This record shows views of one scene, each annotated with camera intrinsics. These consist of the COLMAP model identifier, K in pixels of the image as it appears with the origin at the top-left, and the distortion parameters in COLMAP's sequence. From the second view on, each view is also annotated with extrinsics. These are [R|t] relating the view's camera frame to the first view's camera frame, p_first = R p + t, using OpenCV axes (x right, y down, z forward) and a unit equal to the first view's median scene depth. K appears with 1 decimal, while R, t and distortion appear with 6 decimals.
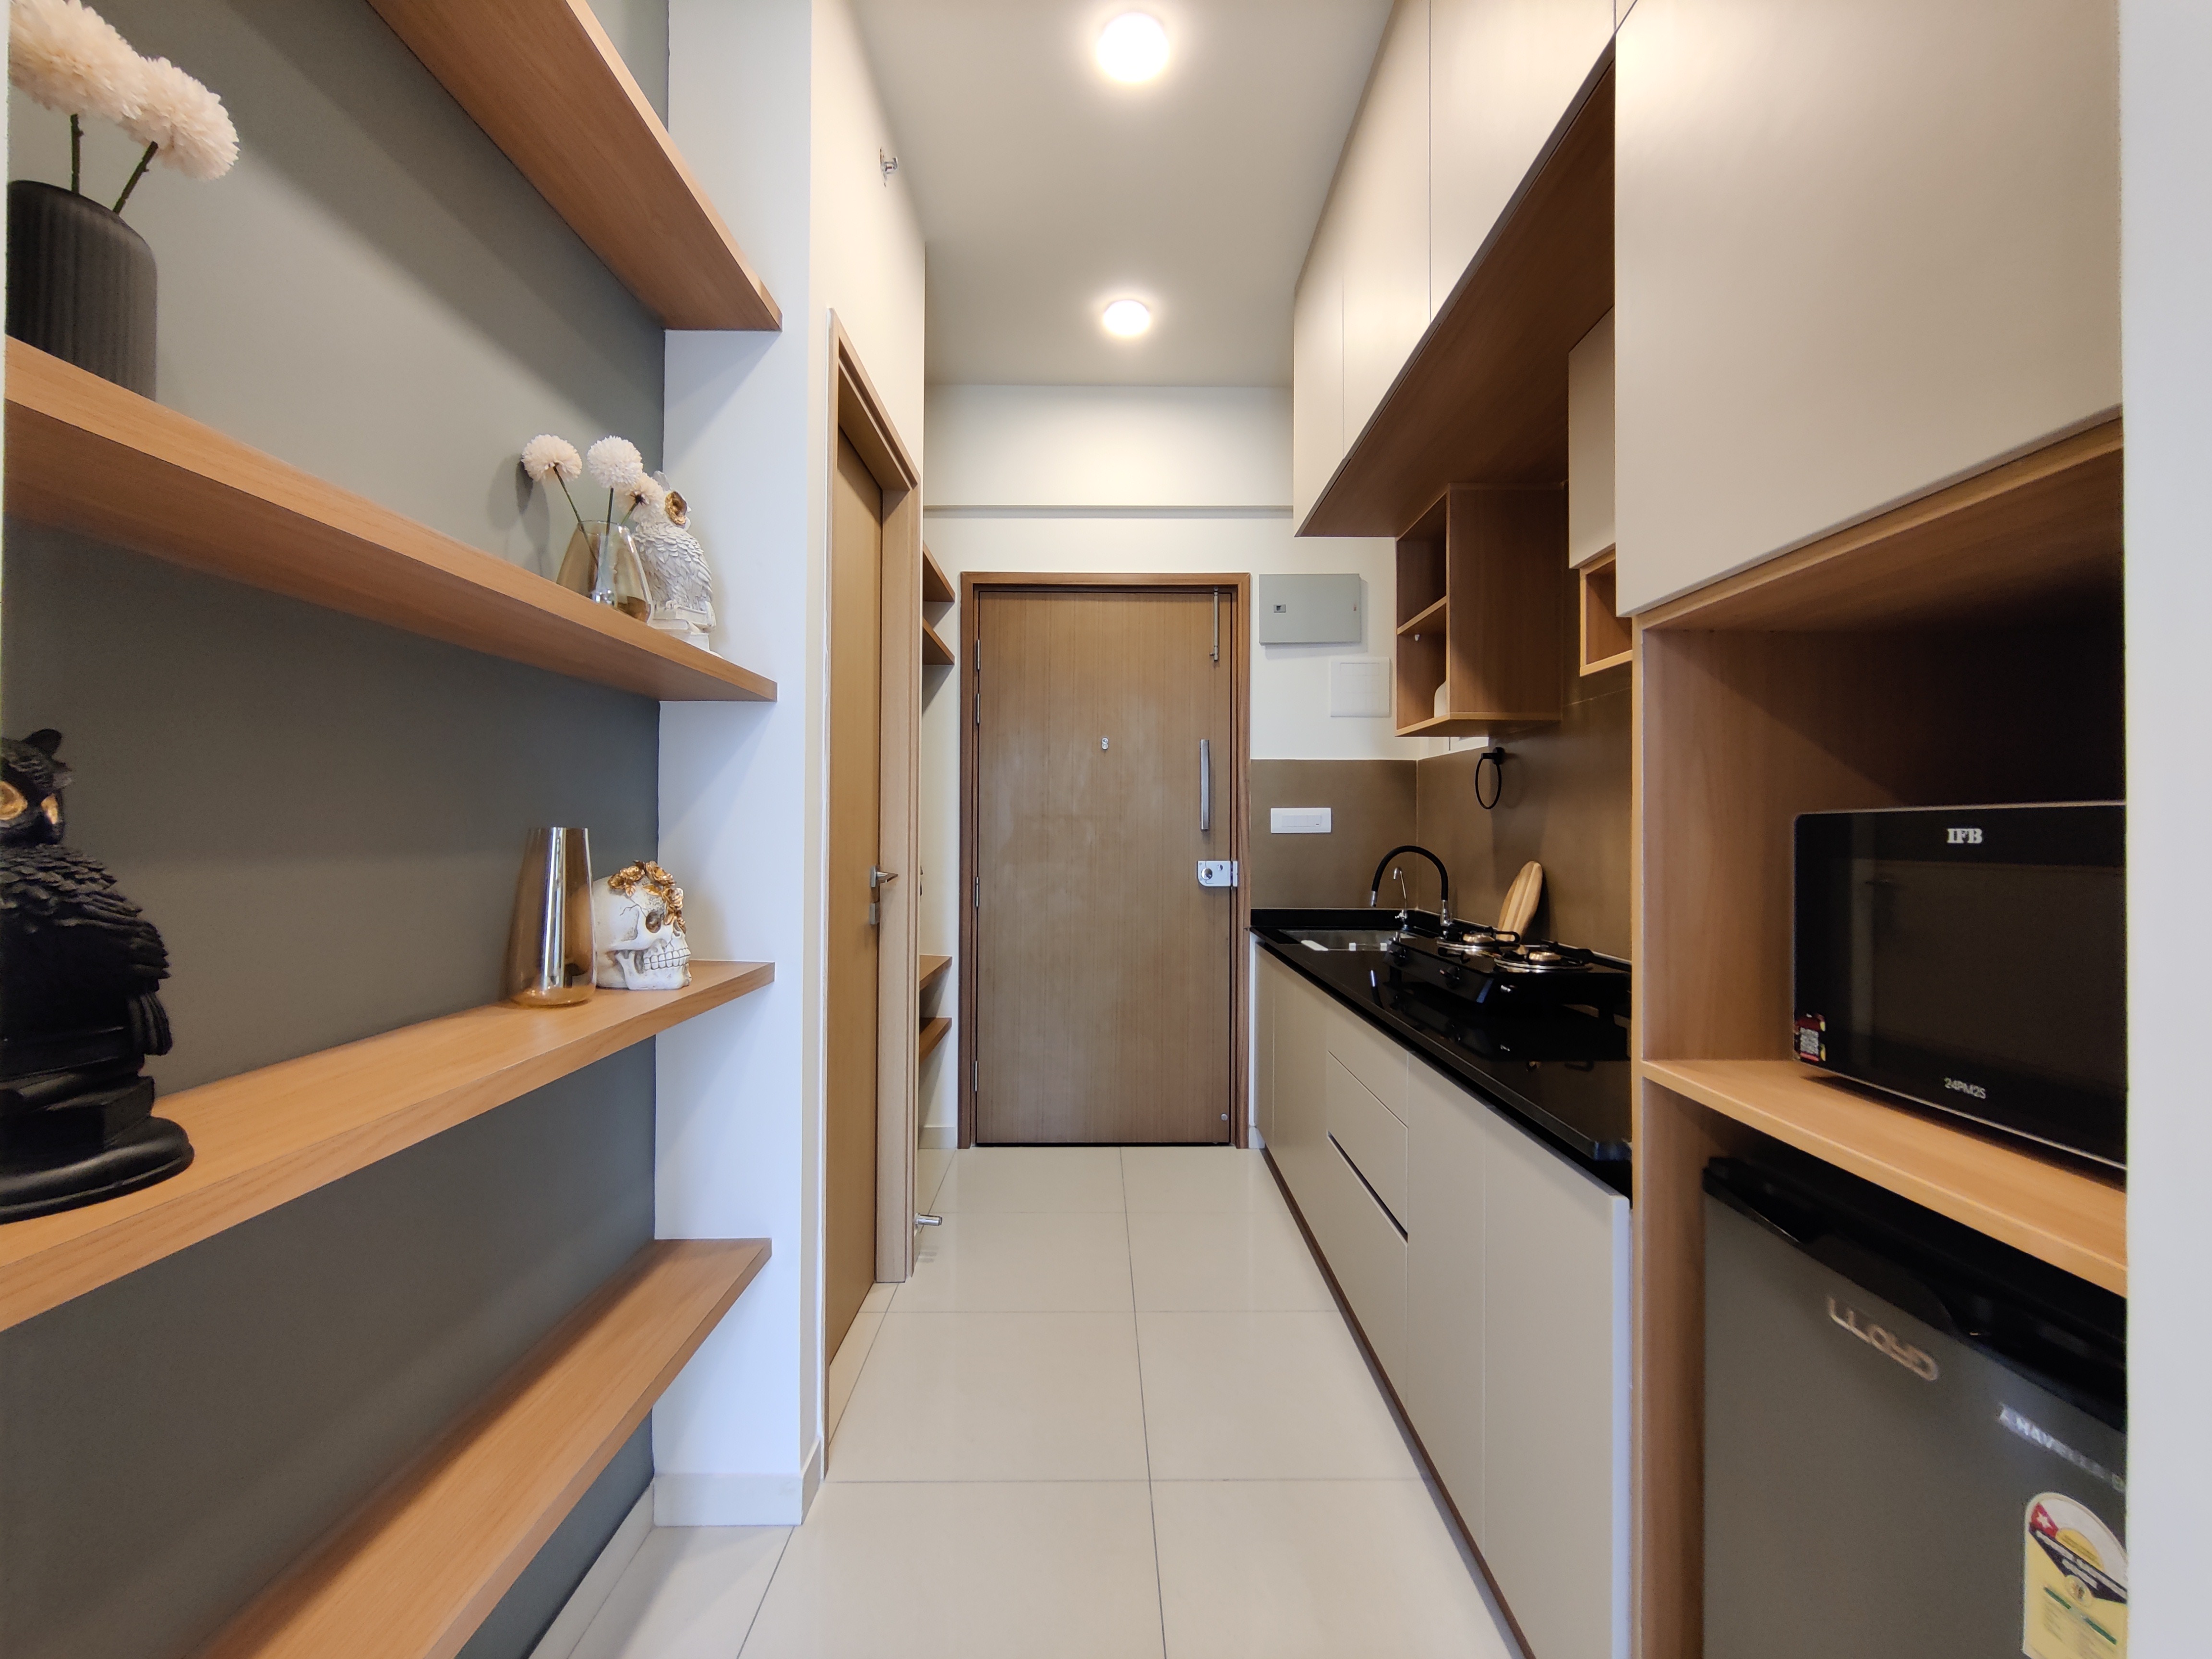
lens RADIAL K [[951.2, 0, 1105.5], [0, 951.2, 825.9], [0, 0, 1]] dist [-0.005015, 0.000641]
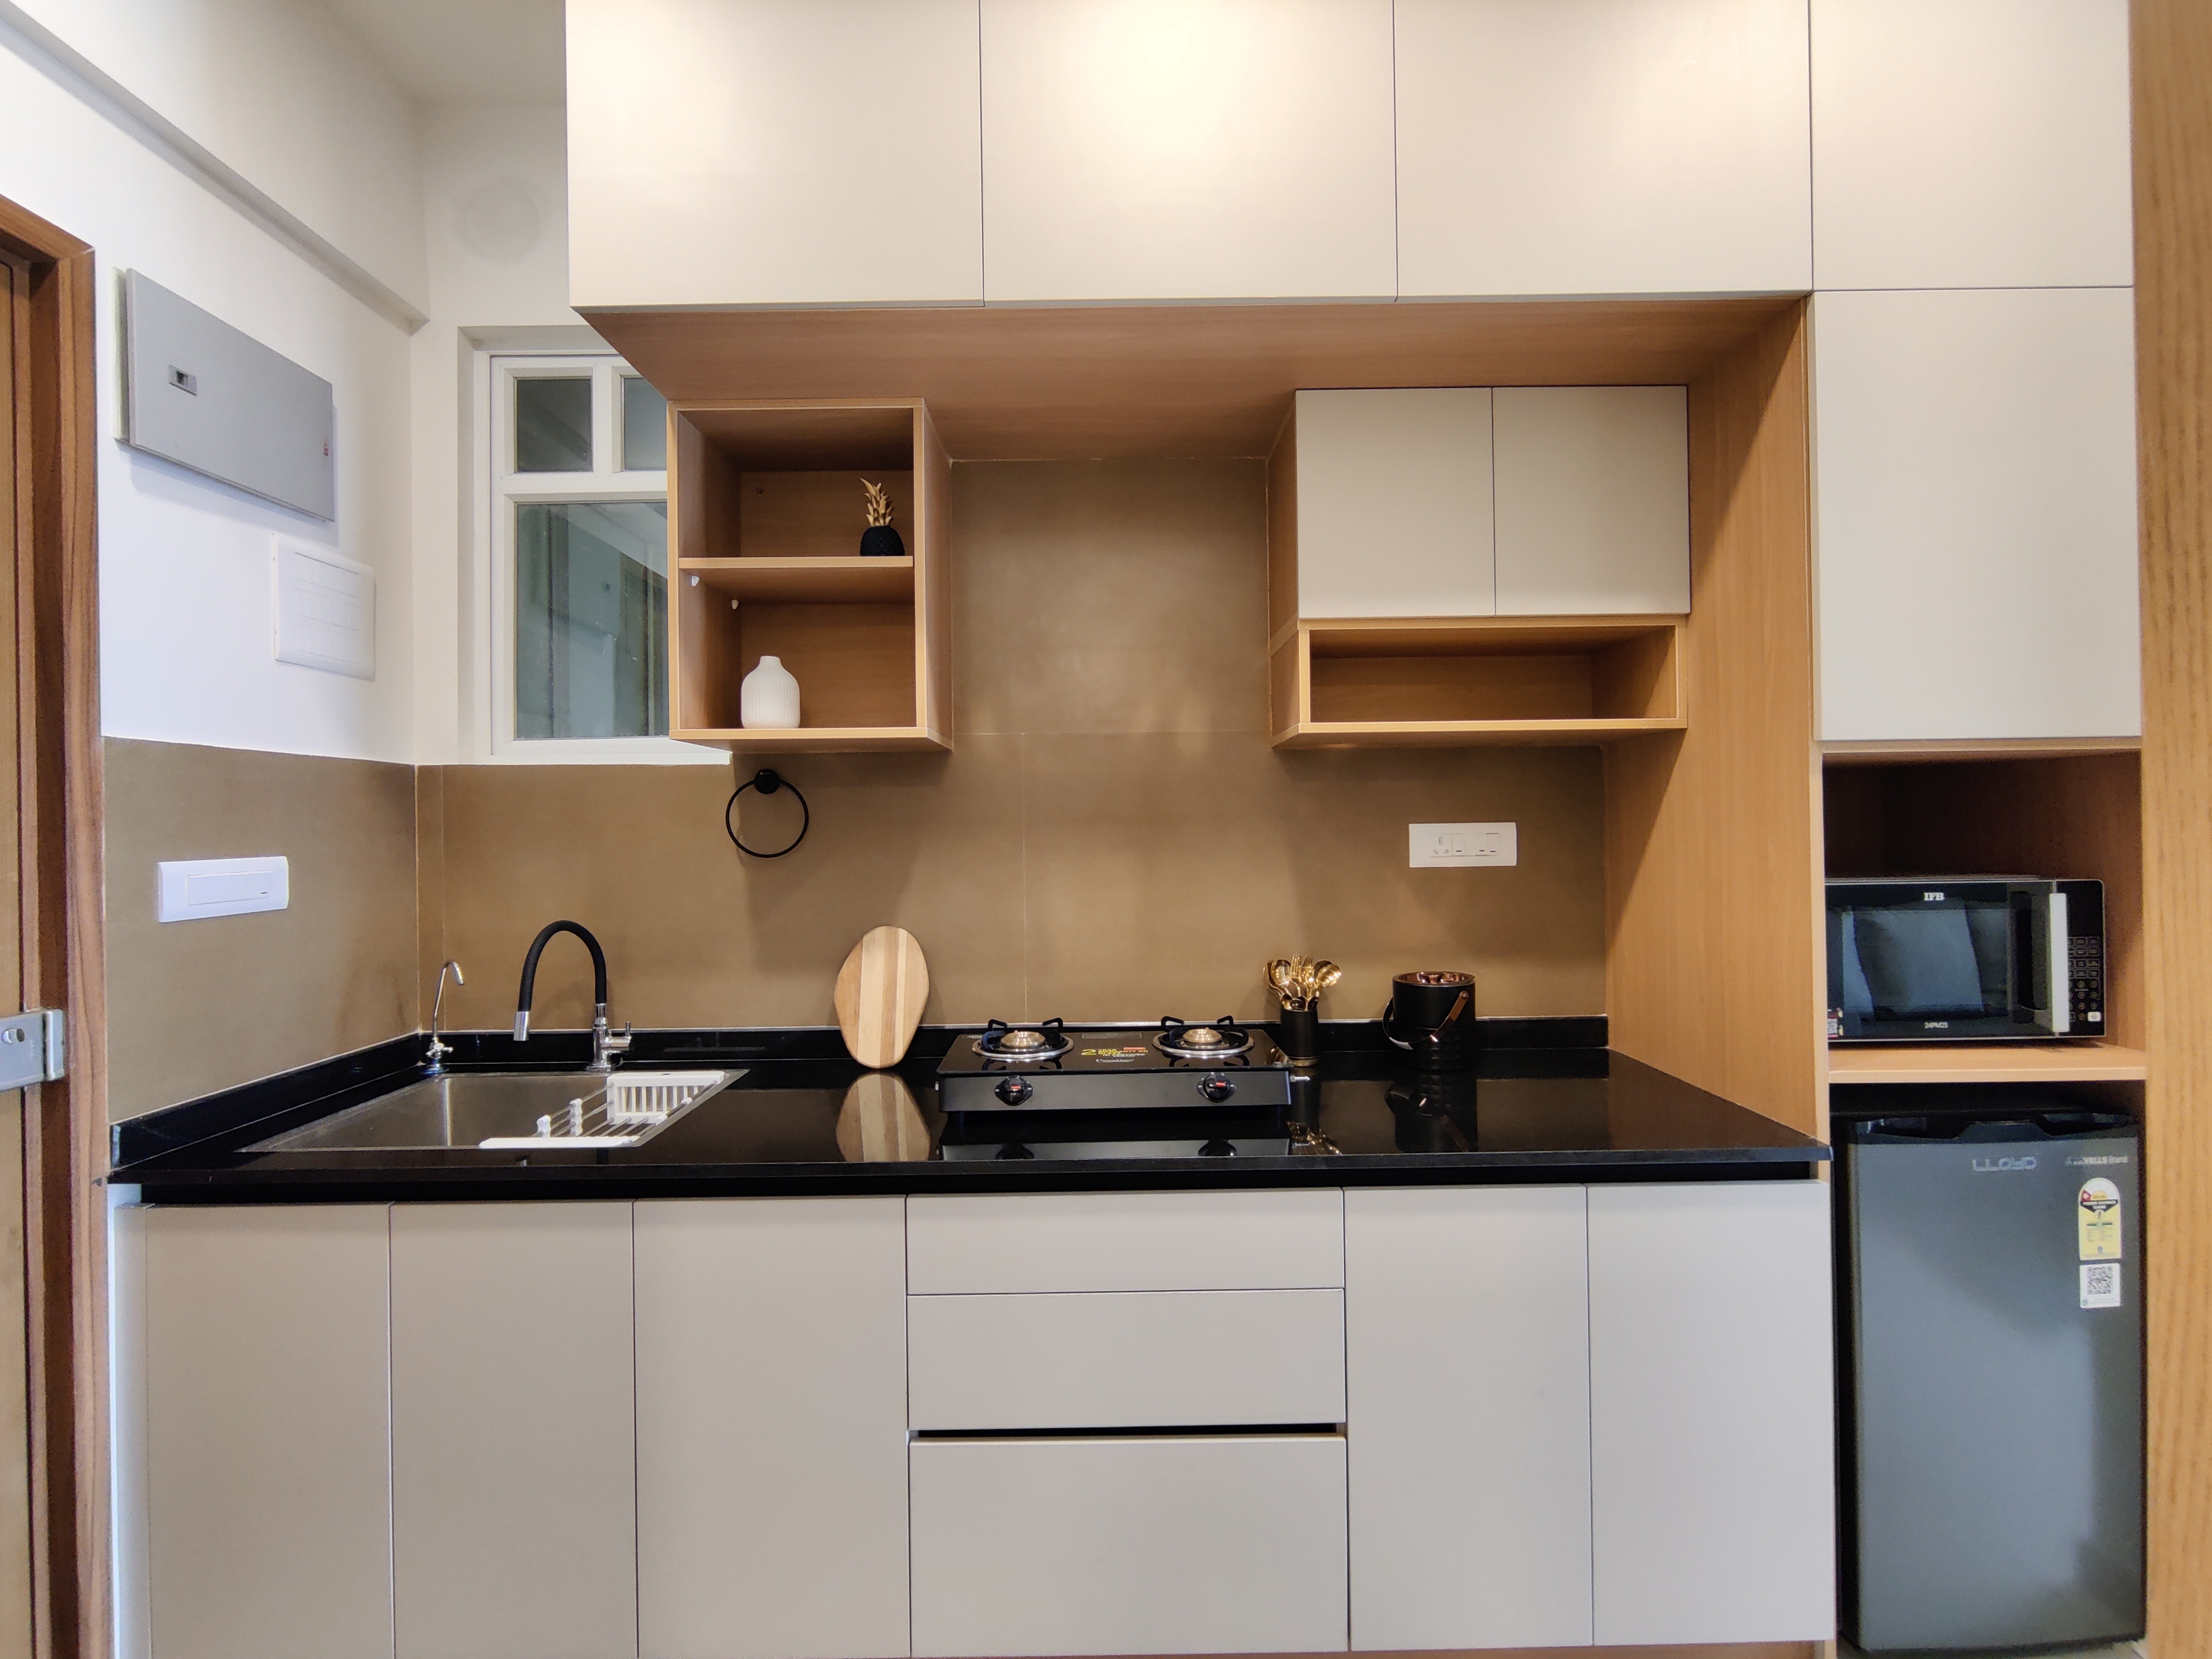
lens RADIAL K [[951.2, 0, 1107.8], [0, 951.2, 821.7], [0, 0, 1]] dist [-0.005015, 0.000641]
pose [[-0.002193, 0.000978, 0.999997, -0.242568], [0.005068, 0.999987, -0.000967, -0.034893], [-0.999985, 0.005066, -0.002198, 0.624385]]
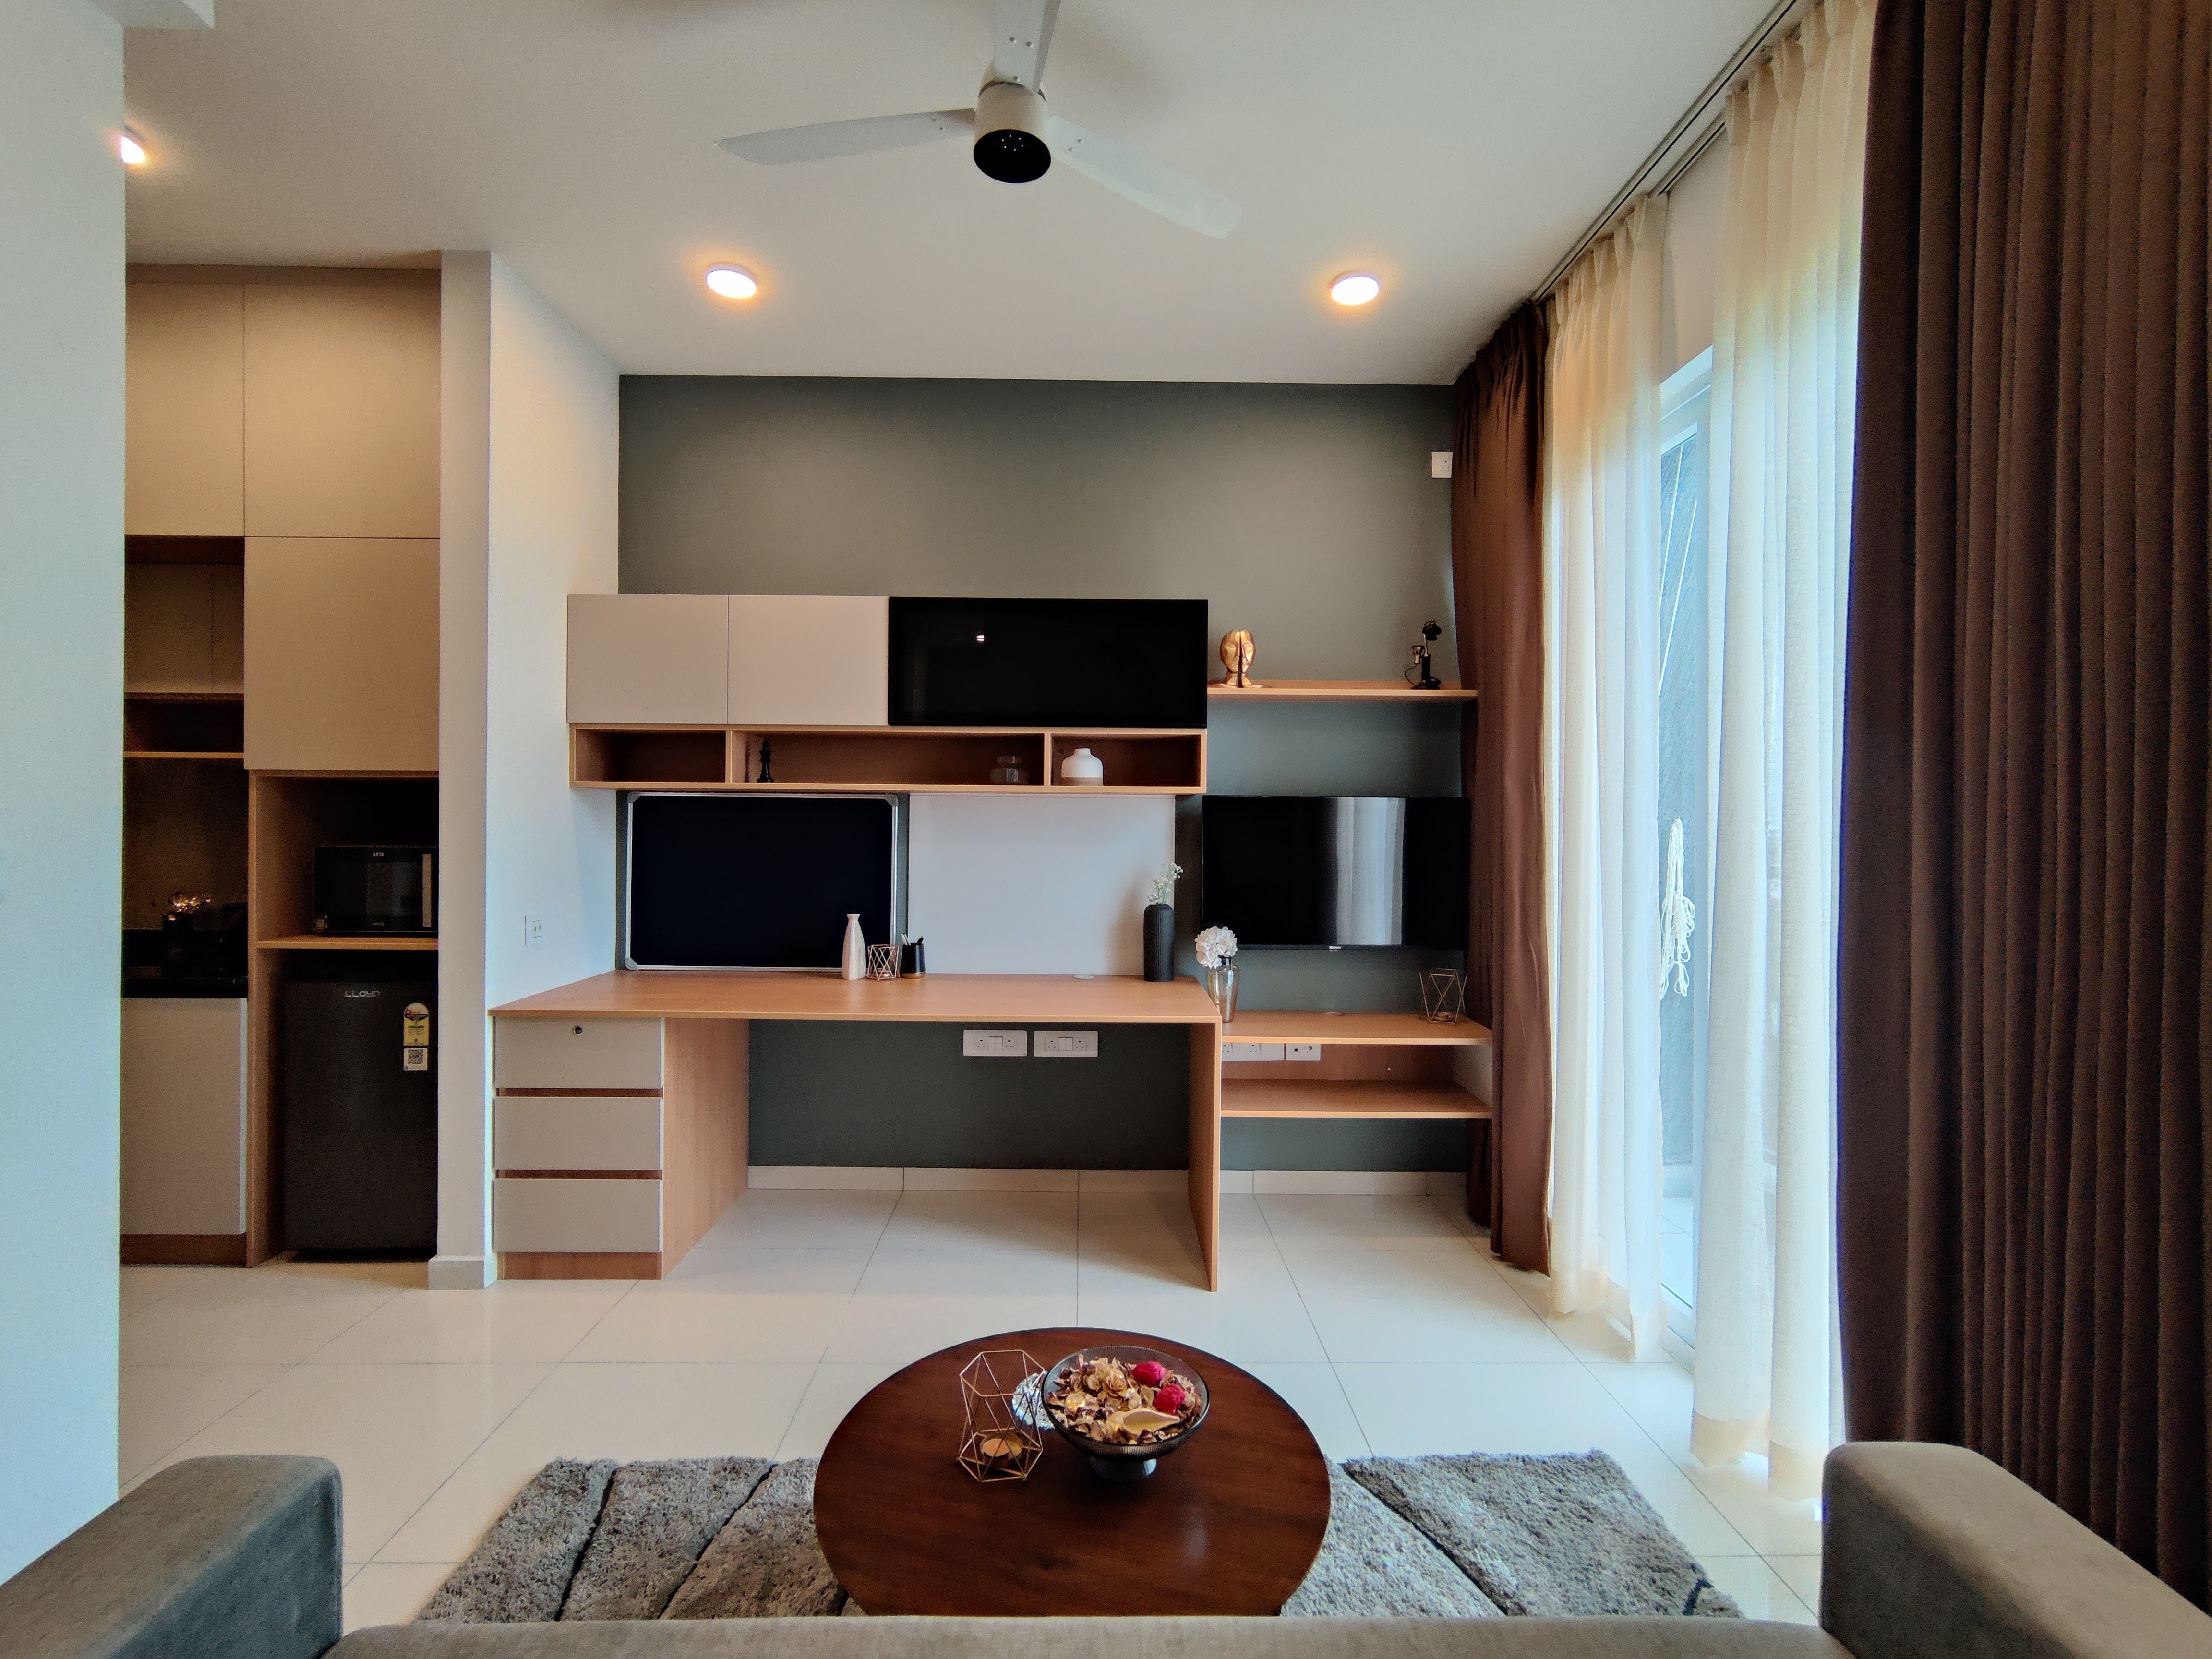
lens RADIAL K [[951.2, 0, 1110.3], [0, 951.2, 822.9], [0, 0, 1]] dist [-0.005015, 0.000641]
pose [[-0.011190, -0.008287, 0.999903, -0.633334], [-0.014831, 0.999857, 0.008121, -0.041879], [-0.999827, -0.014738, -0.011311, -0.404046]]
